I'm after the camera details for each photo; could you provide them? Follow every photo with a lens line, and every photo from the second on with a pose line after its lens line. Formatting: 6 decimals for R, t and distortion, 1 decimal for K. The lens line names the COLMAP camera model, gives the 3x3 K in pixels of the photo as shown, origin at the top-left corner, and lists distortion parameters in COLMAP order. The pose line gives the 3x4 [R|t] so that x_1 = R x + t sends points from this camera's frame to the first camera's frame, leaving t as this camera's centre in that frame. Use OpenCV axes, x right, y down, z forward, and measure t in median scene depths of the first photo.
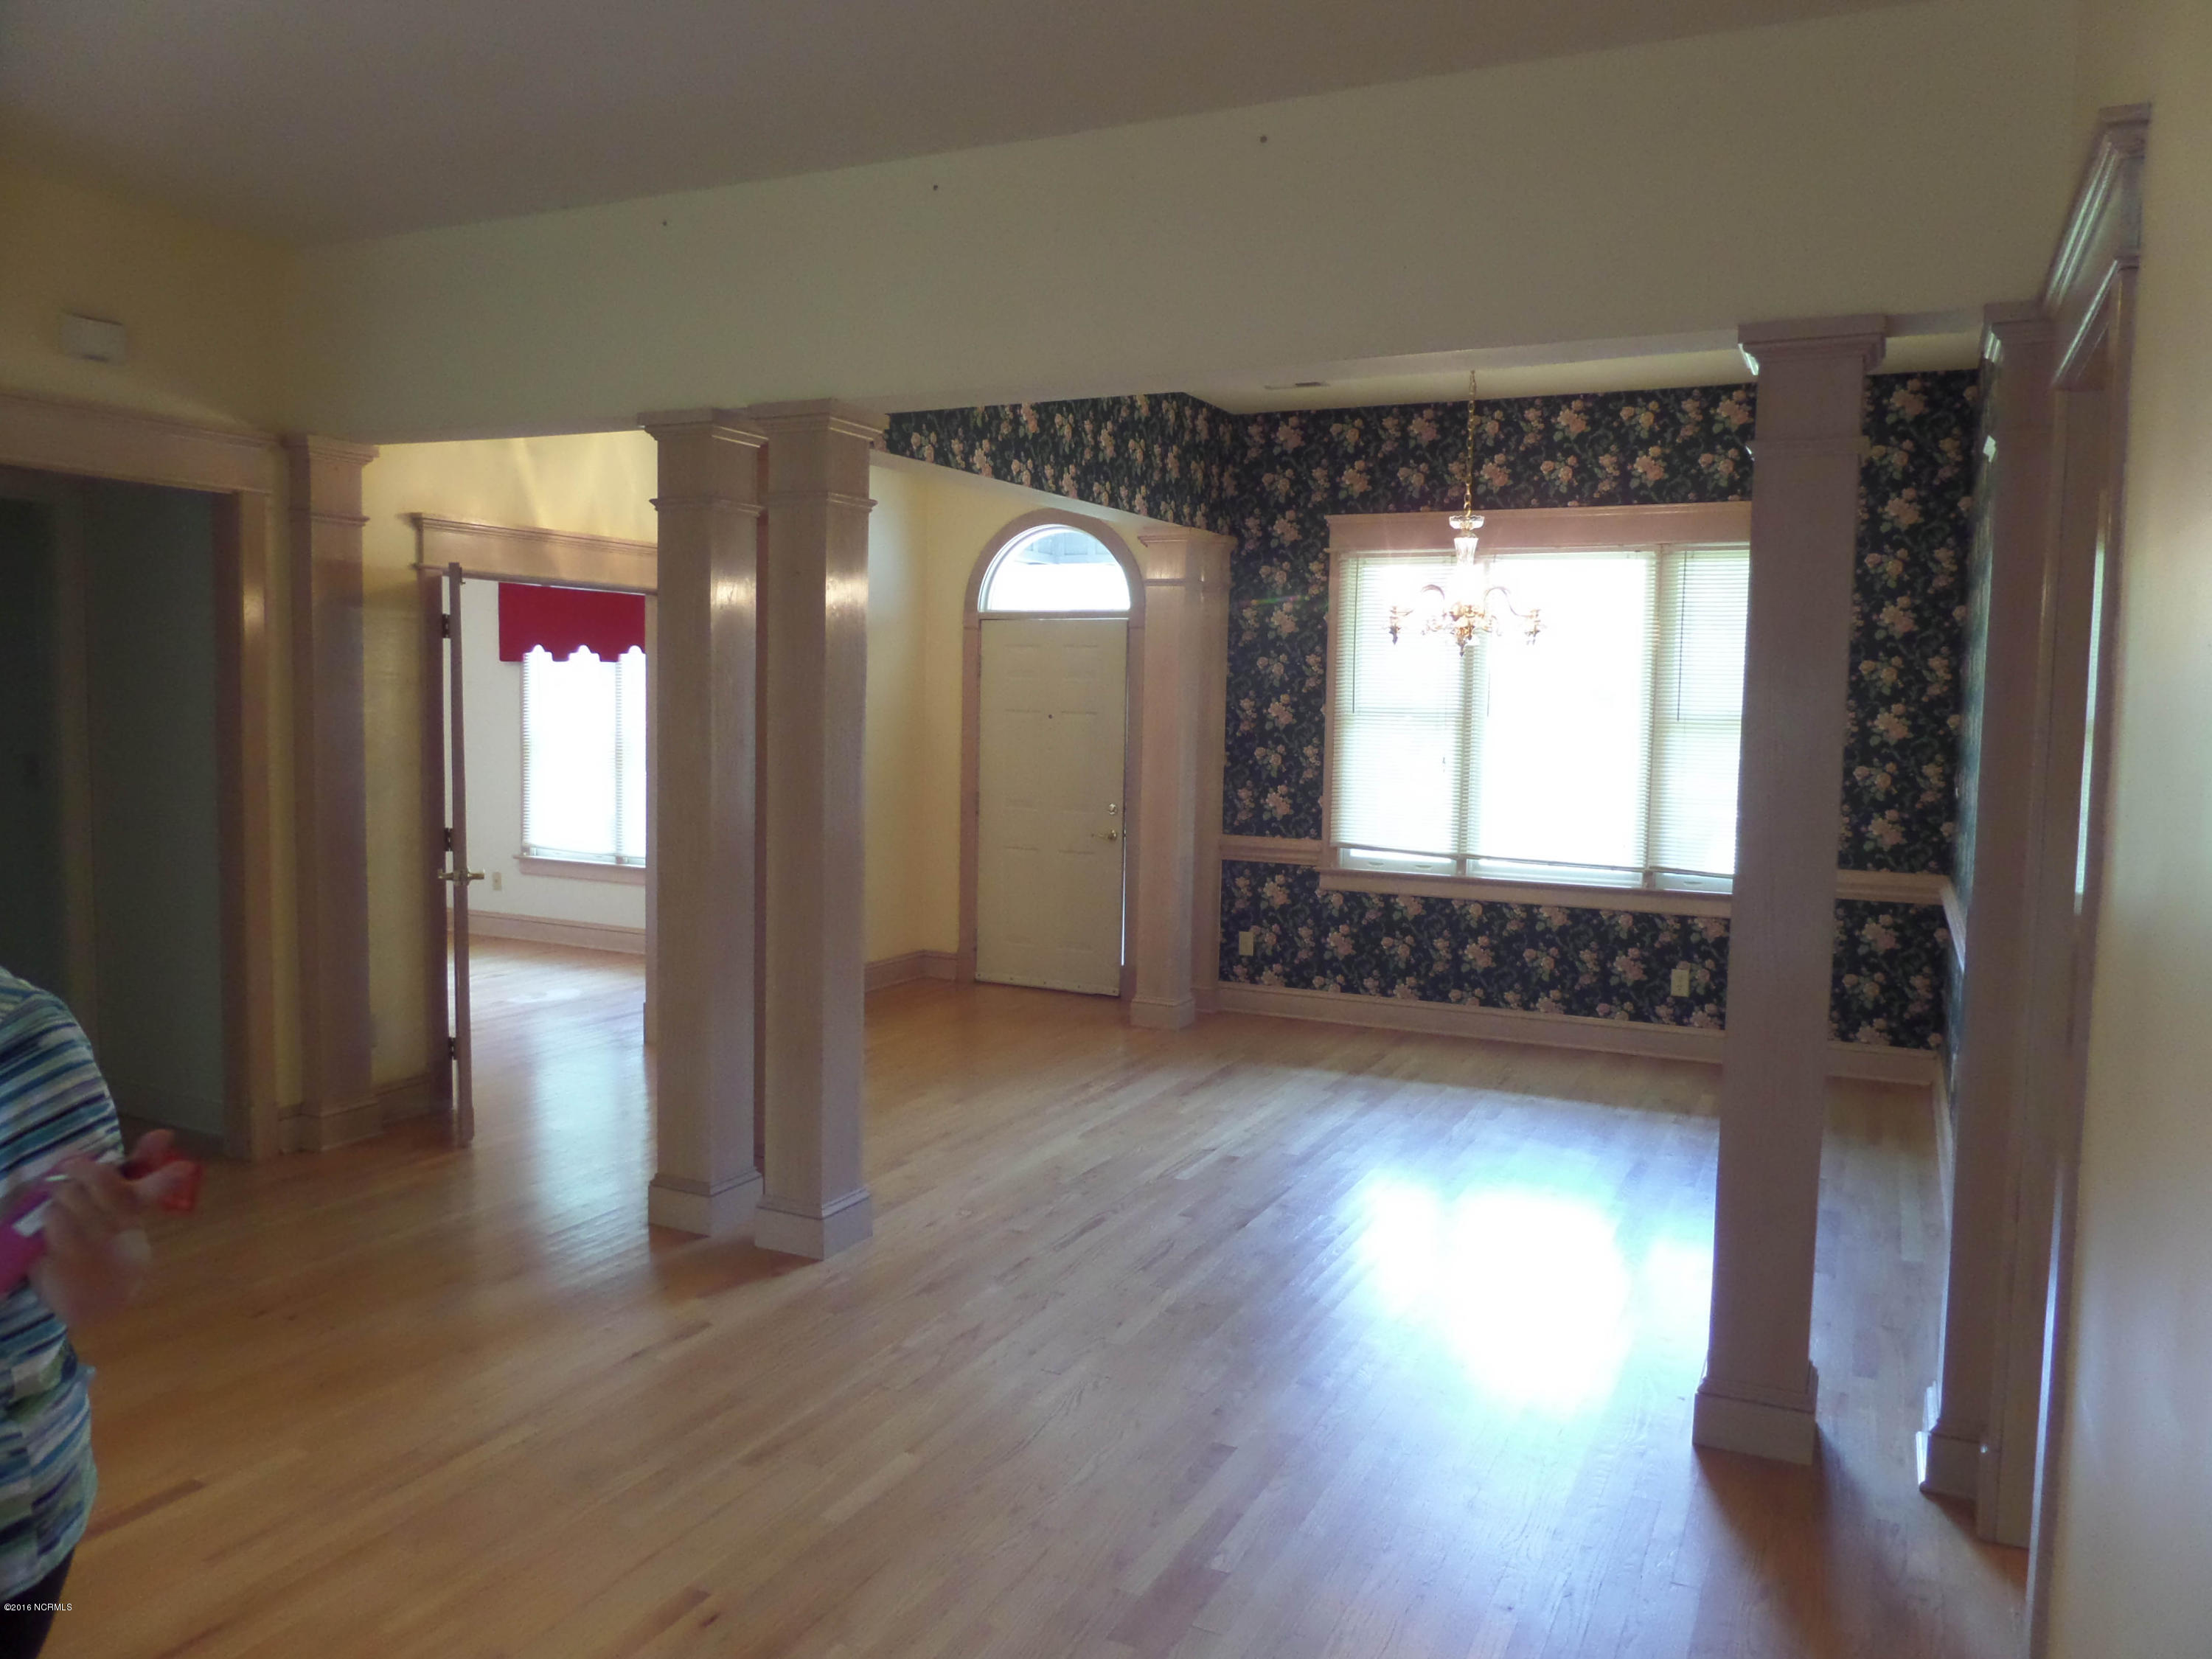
lens RADIAL K [[1599.1, 0, 1114.1], [0, 1599.1, 828.6], [0, 0, 1]] dist [-0.023884, 0.001985]
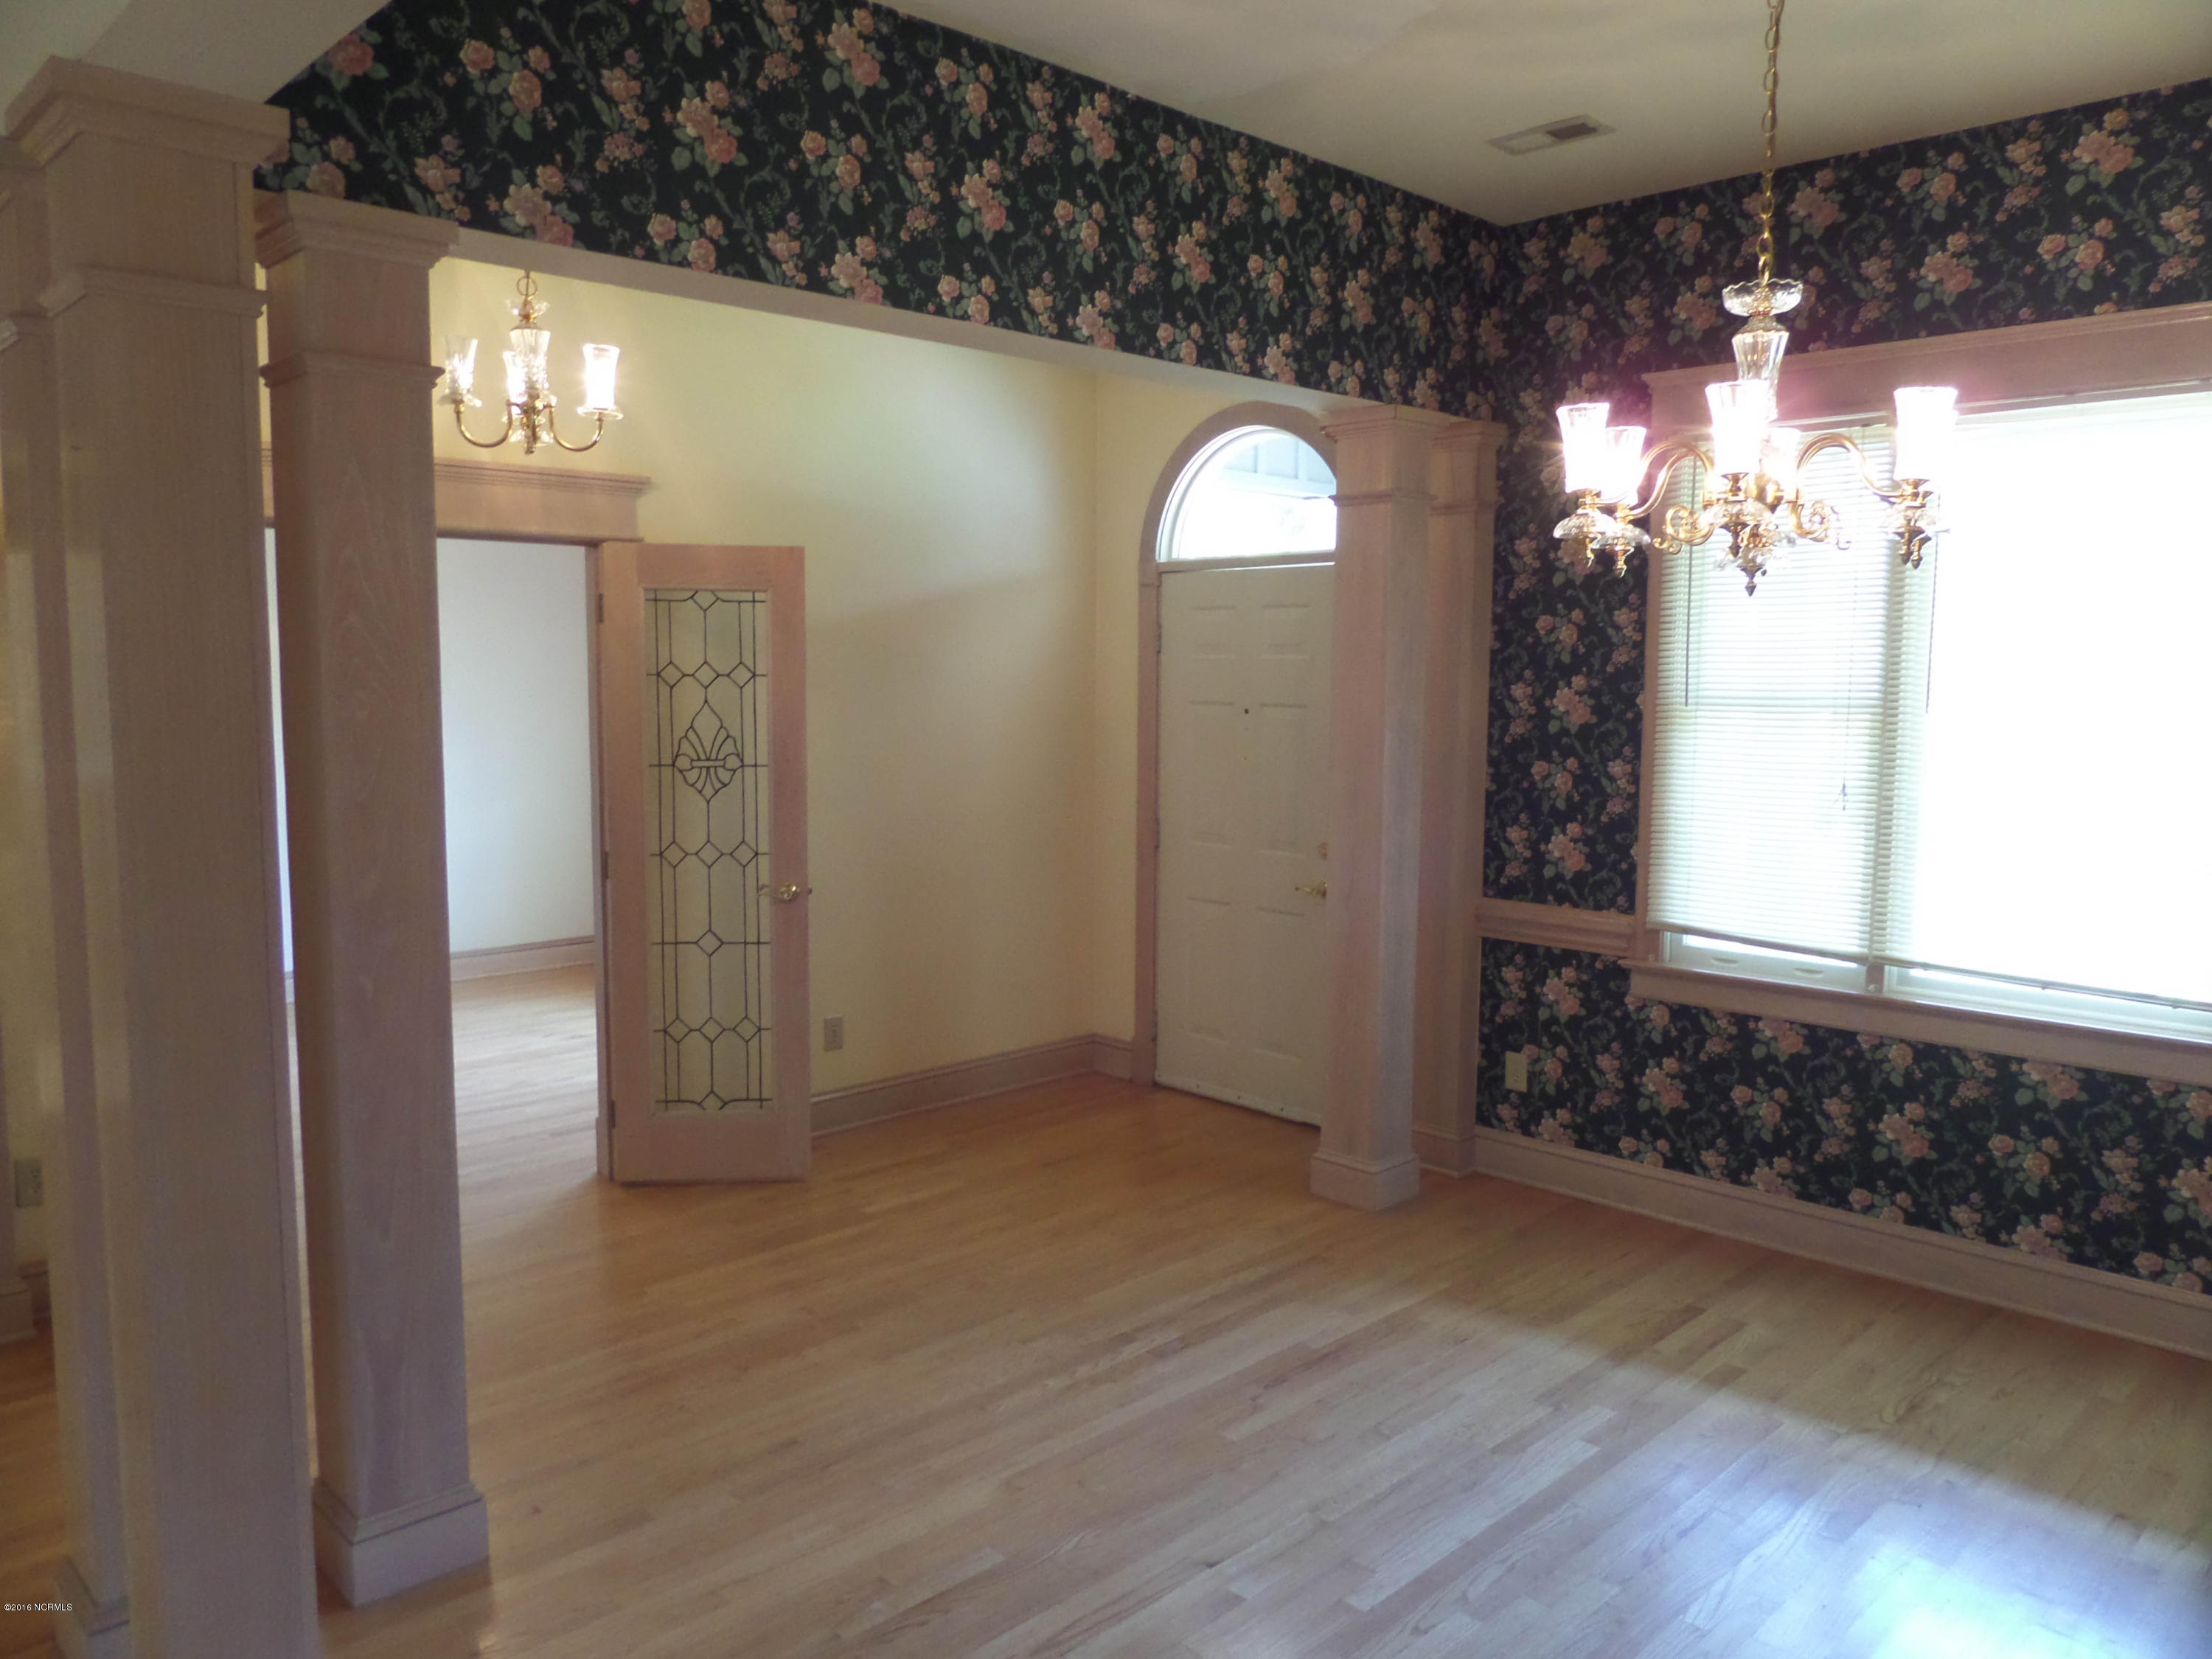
lens RADIAL K [[1599.1, 0, 1107.7], [0, 1599.1, 827.2], [0, 0, 1]] dist [-0.023884, 0.001985]
pose [[0.942387, 0.019850, -0.333934, 0.142608], [-0.015505, 0.999757, 0.015671, -0.032665], [0.334164, -0.009591, 0.942466, 0.363746]]
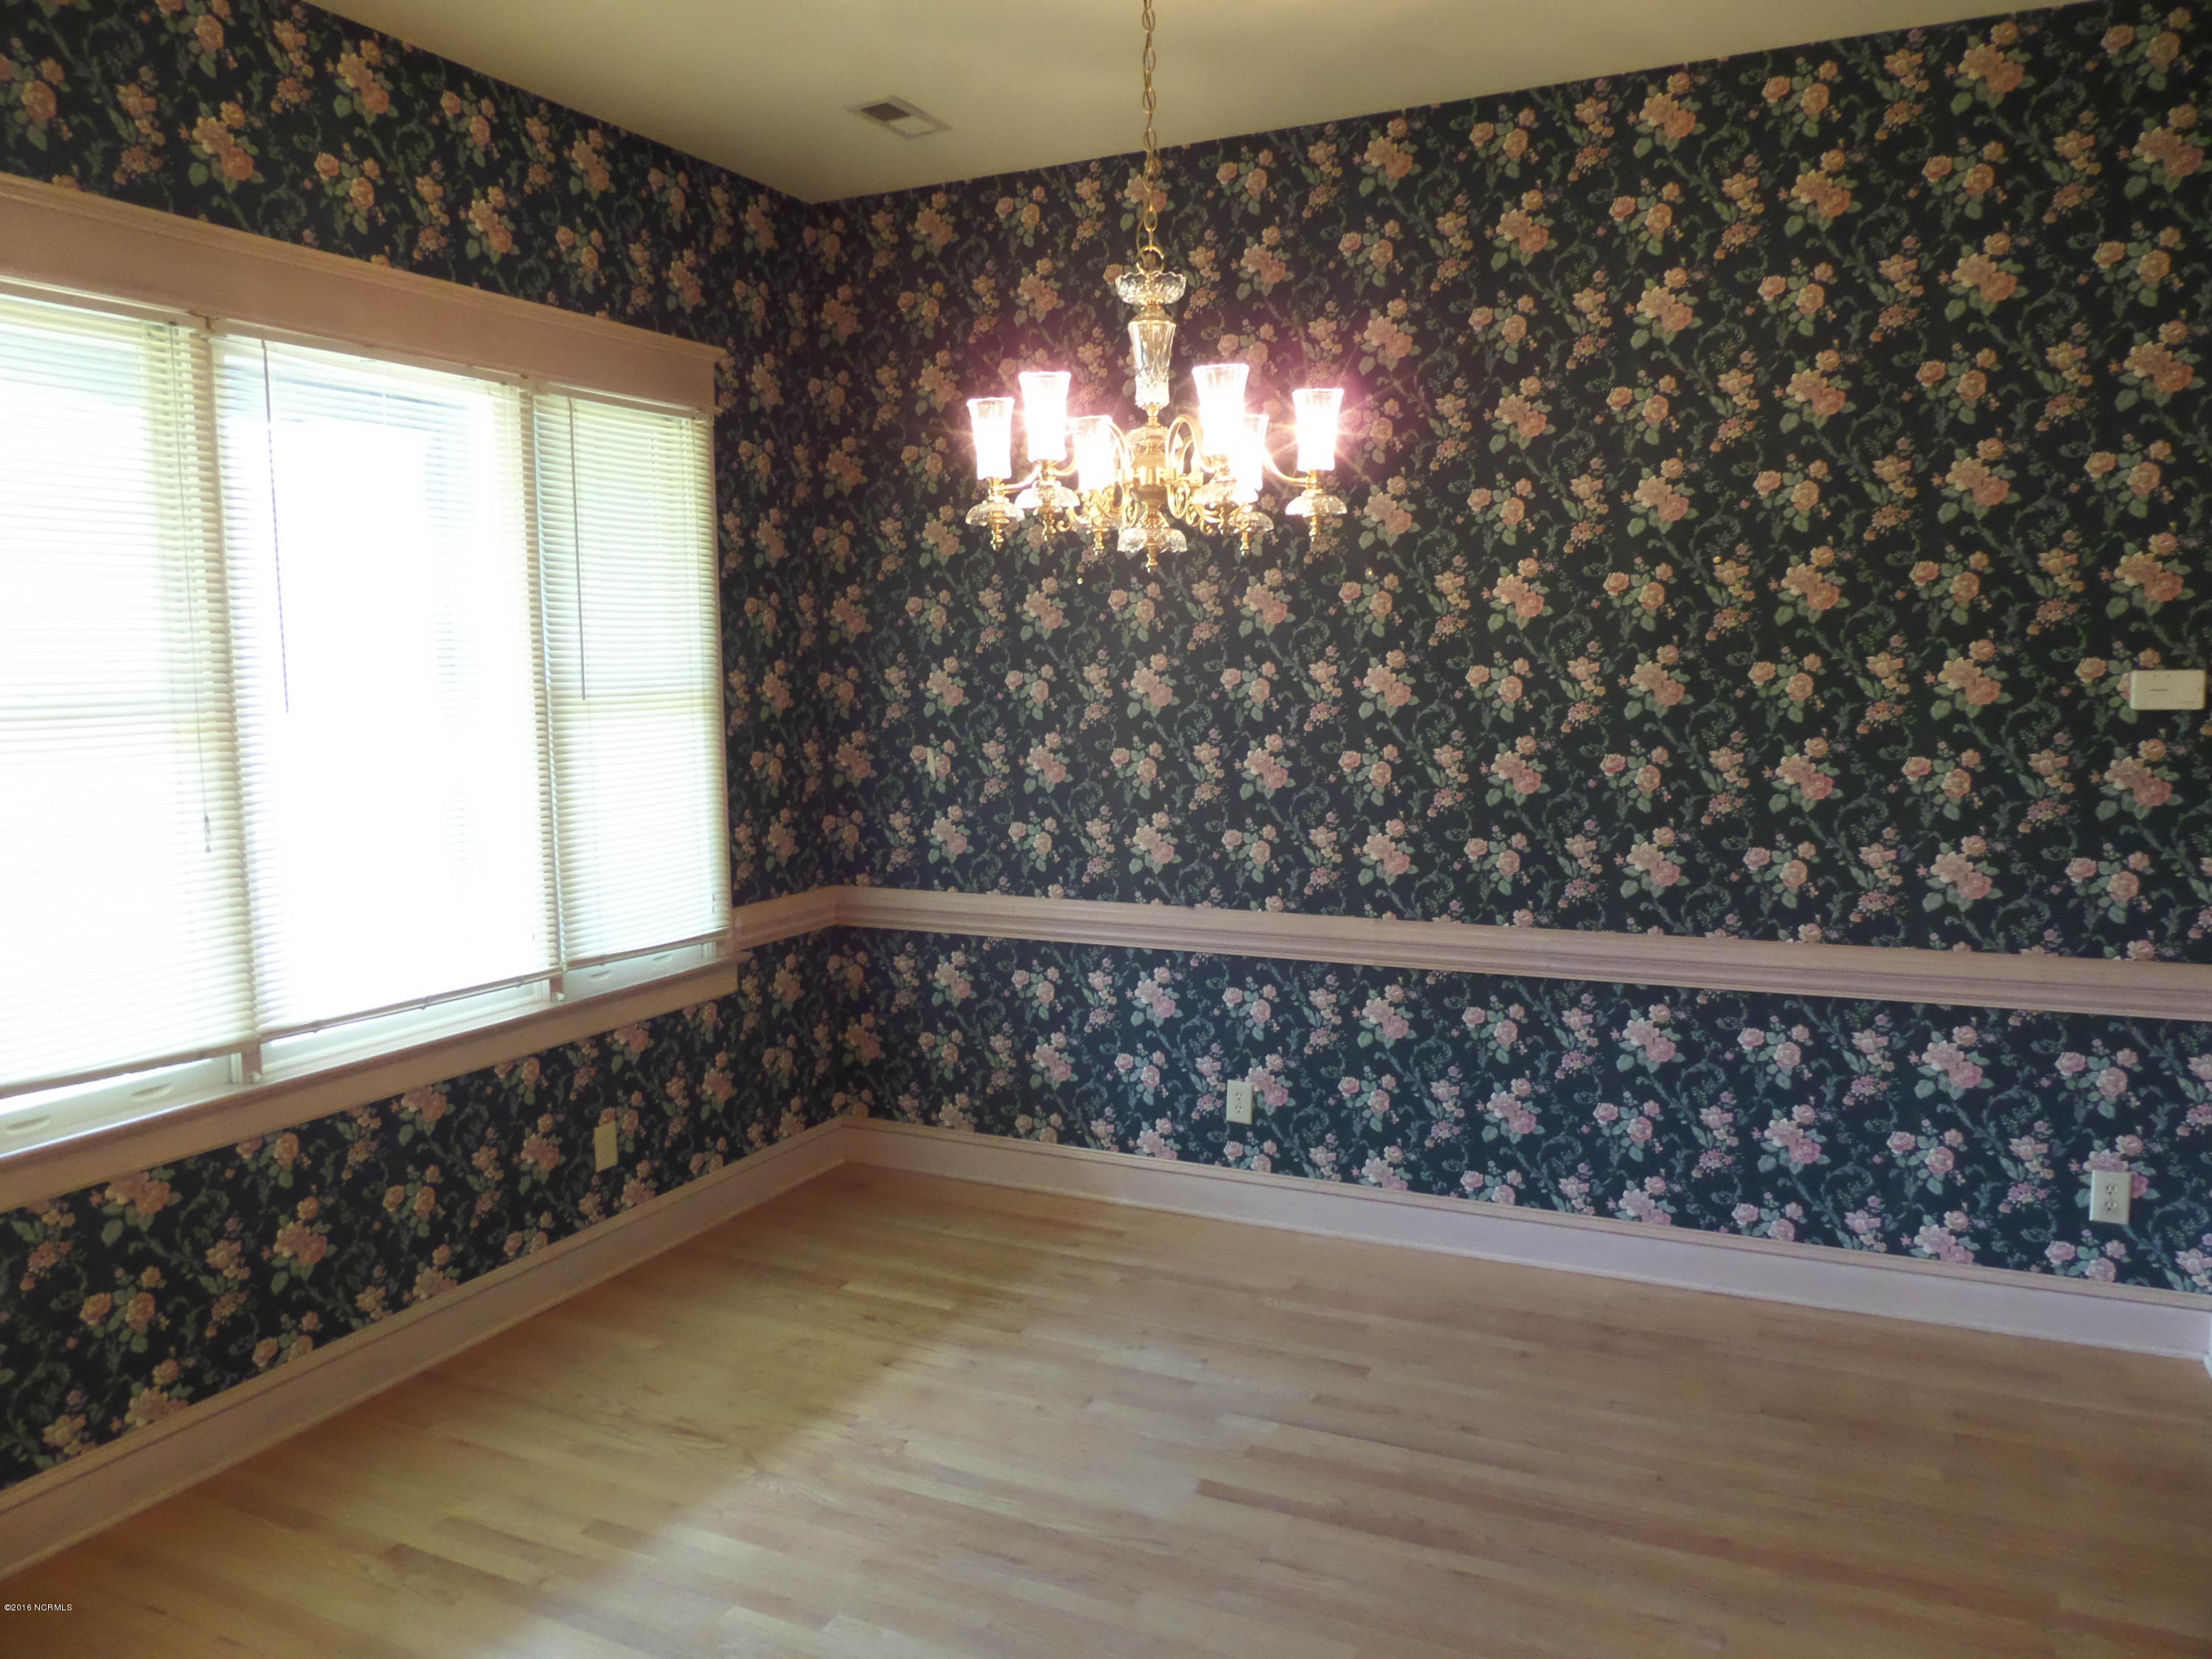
lens RADIAL K [[1599.1, 0, 1113.5], [0, 1599.1, 836.2], [0, 0, 1]] dist [-0.023884, 0.001985]
pose [[-0.000251, -0.130736, 0.991417, -0.192937], [0.094690, 0.986959, 0.130172, -0.067974], [-0.995507, 0.093910, 0.012131, 0.727859]]
